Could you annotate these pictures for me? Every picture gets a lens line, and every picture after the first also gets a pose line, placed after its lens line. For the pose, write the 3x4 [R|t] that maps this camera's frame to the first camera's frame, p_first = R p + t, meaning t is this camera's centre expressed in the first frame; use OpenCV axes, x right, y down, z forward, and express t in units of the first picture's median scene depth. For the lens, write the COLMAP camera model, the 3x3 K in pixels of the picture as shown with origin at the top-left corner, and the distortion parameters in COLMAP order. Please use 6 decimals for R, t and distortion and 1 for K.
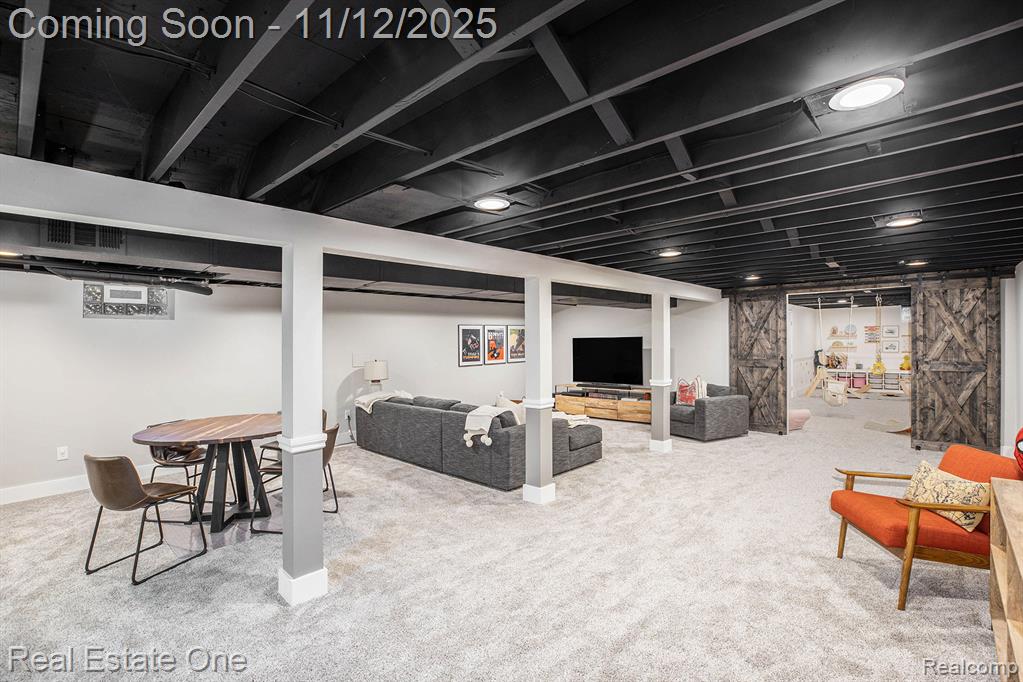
lens RADIAL K [[469.9, 0, 510.1], [0, 469.9, 337.5], [0, 0, 1]] dist [-0.022670, 0.000580]
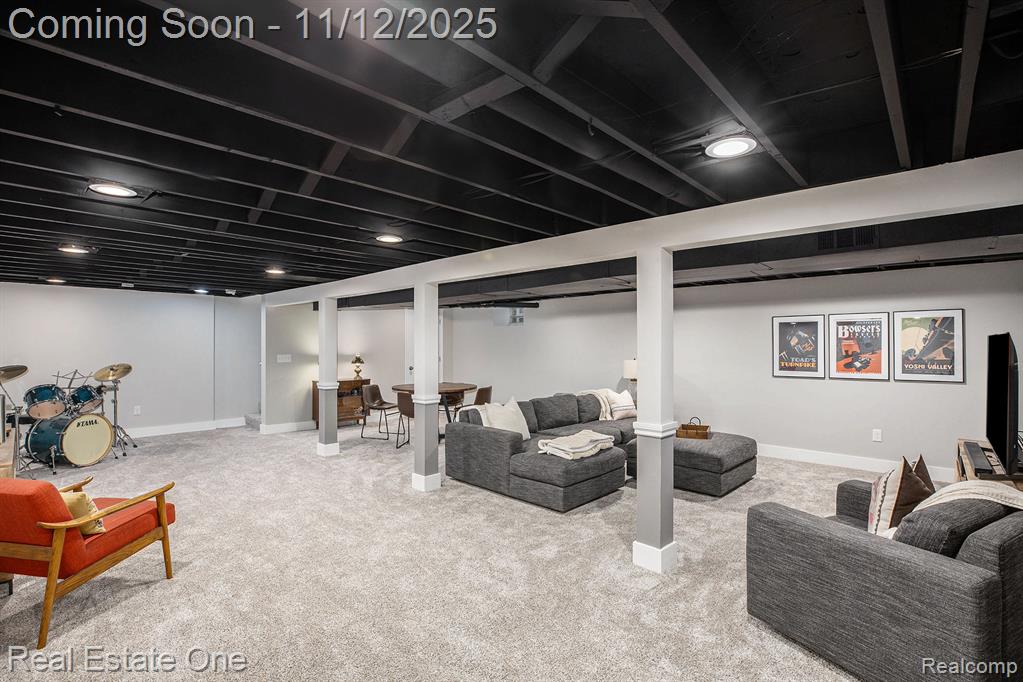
lens RADIAL K [[469.9, 0, 510.1], [0, 469.9, 337.5], [0, 0, 1]] dist [-0.022670, 0.000580]
pose [[0.000173, 0.007033, -0.999975, 0.562148], [0.011120, 0.999913, 0.007035, -0.005021], [0.999938, -0.011121, 0.000094, 0.588185]]
